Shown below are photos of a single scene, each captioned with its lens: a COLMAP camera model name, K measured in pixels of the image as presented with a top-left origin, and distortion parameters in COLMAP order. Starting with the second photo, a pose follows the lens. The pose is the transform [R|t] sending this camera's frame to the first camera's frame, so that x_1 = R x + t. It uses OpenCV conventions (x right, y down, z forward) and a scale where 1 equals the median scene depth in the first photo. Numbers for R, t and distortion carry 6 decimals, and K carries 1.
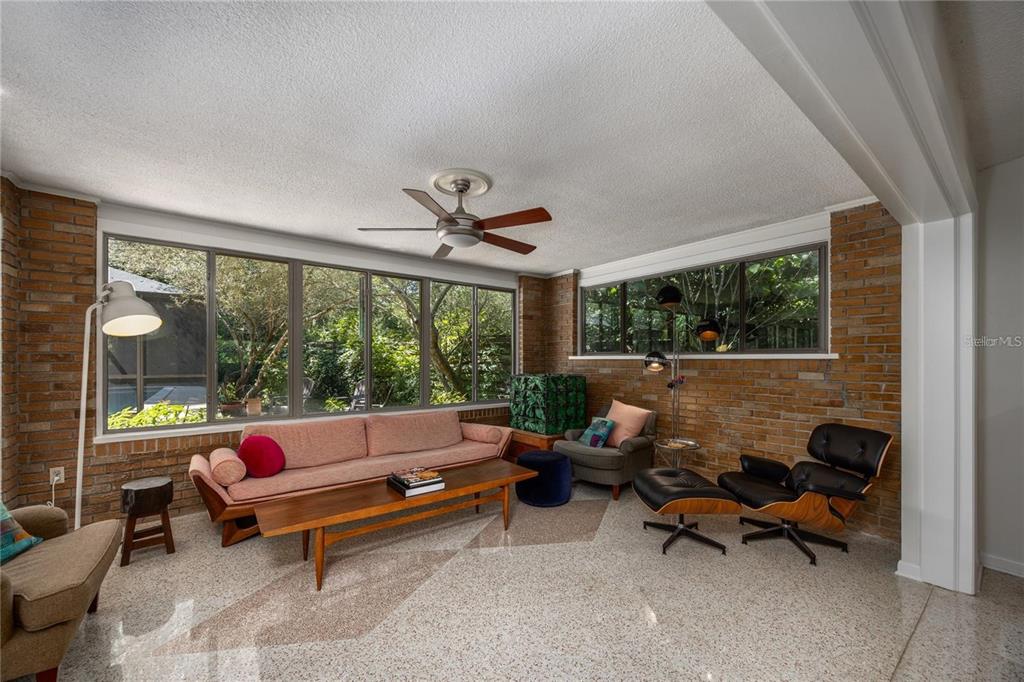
lens RADIAL K [[396.8, 0, 517.0], [0, 396.8, 358.9], [0, 0, 1]] dist [-0.004979, -0.000093]
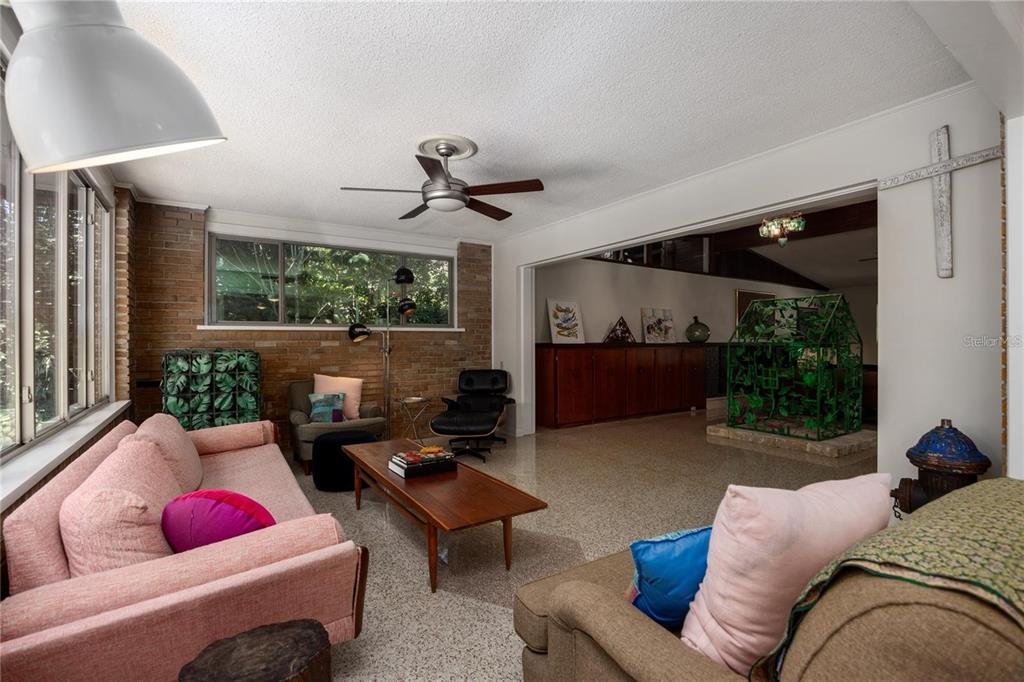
lens RADIAL K [[469.6, 0, 508.3], [0, 469.6, 339.8], [0, 0, 1]] dist [0.001528, 0.000306]
pose [[0.093508, 0.001362, 0.995618, -1.107627], [0.003563, 0.999992, -0.001703, 0.037245], [-0.995612, 0.003707, 0.093503, 0.624252]]
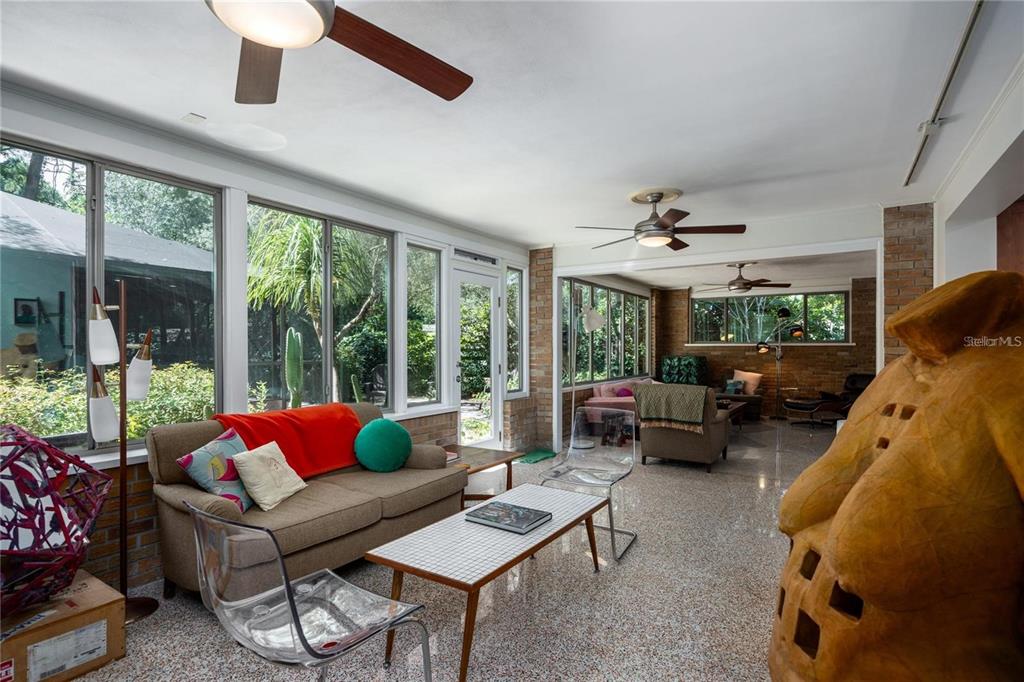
lens RADIAL K [[495.1, 0, 511.5], [0, 495.1, 349.2], [0, 0, 1]] dist [-0.010157, 0.000113]
pose [[0.945536, -0.000477, 0.325517, -1.867778], [-0.000237, 0.999998, 0.002152, 0.014978], [-0.325517, -0.002112, 0.945534, -0.955743]]
